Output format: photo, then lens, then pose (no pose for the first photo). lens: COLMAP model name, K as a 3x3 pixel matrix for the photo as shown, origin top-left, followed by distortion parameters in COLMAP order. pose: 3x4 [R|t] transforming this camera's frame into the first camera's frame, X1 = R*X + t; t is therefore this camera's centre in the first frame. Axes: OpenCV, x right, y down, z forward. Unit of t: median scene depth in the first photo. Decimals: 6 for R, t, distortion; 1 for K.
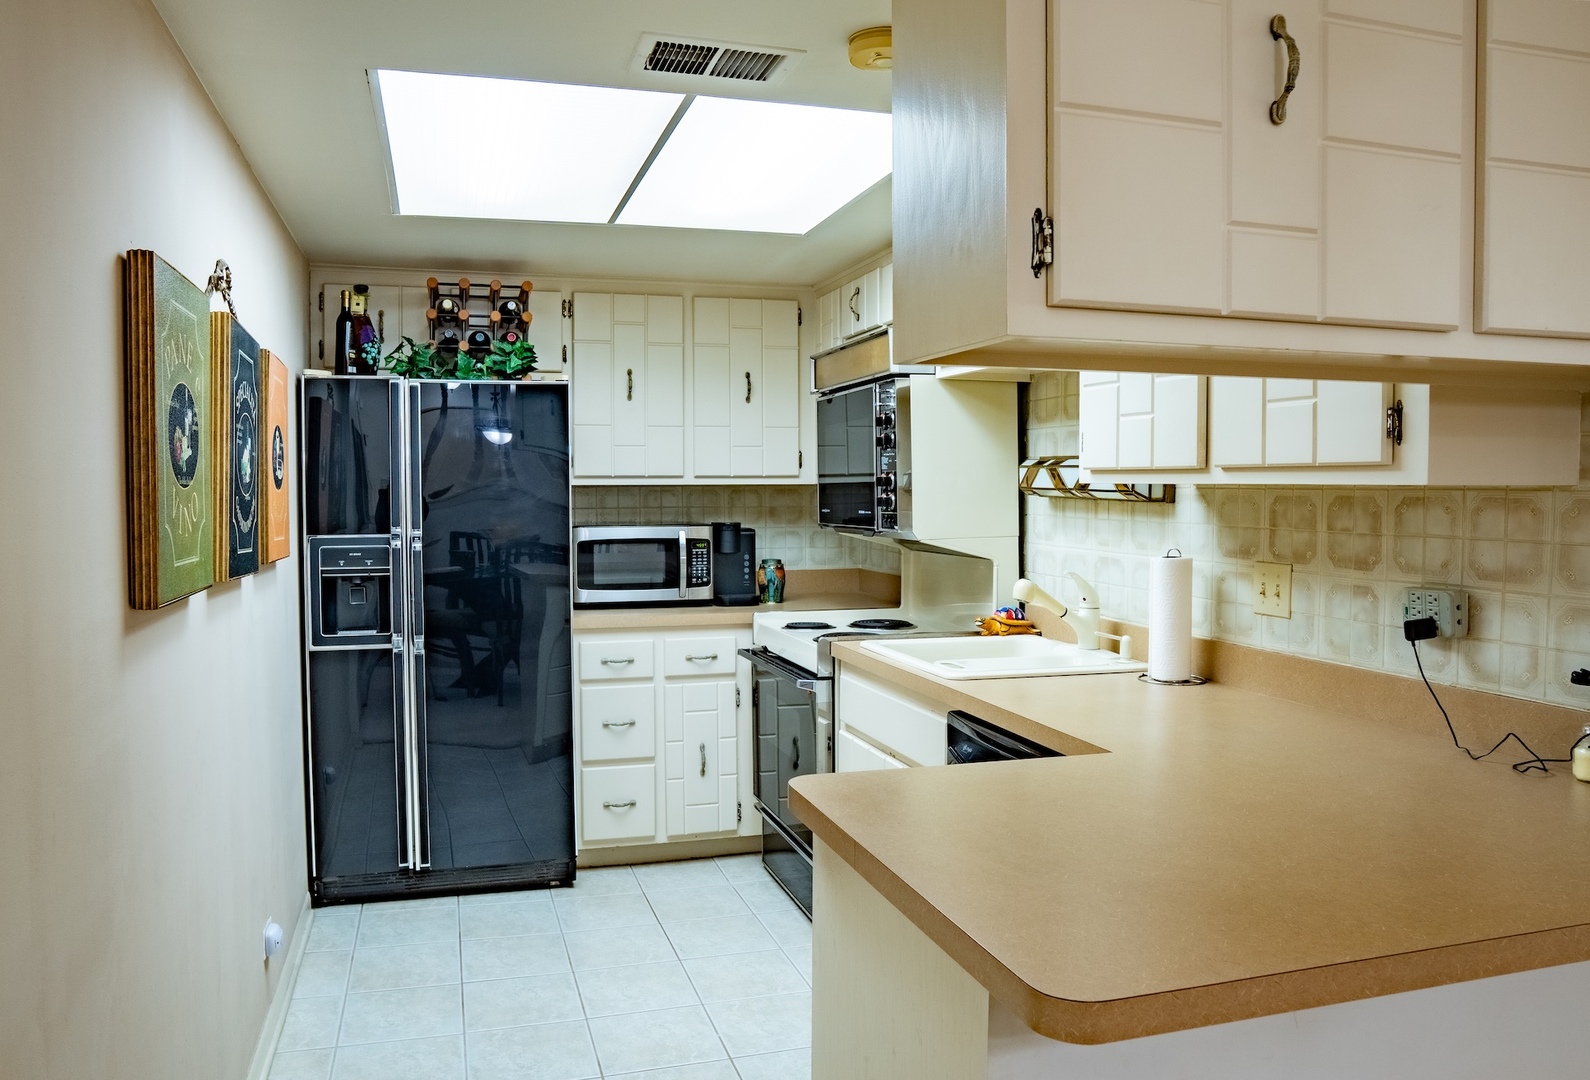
lens RADIAL K [[1190.3, 0, 794.6], [0, 1190.3, 539.6], [0, 0, 1]] dist [-0.078175, -0.000989]
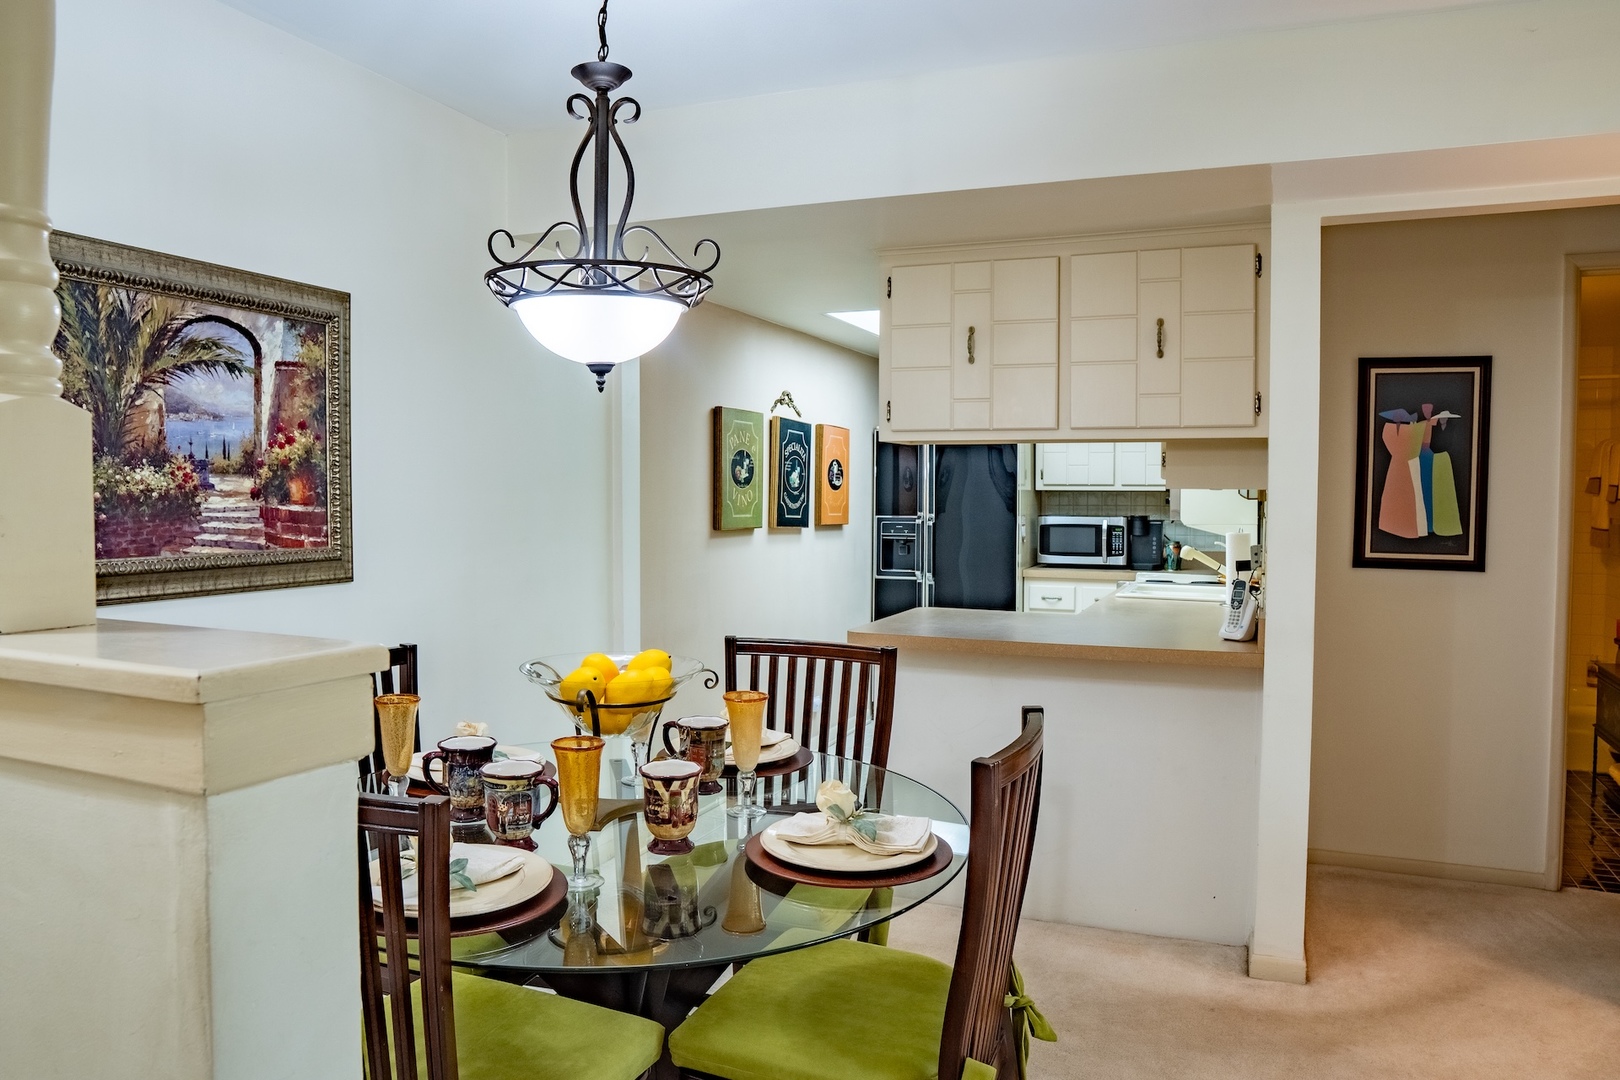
lens RADIAL K [[1219.5, 0, 809.0], [0, 1219.5, 540.8], [0, 0, 1]] dist [-0.002996, -0.000120]
pose [[0.780970, 0.030138, -0.623841, 0.689540], [-0.034605, 0.999389, 0.004960, 0.029219], [0.623609, 0.017714, 0.781535, -0.560839]]
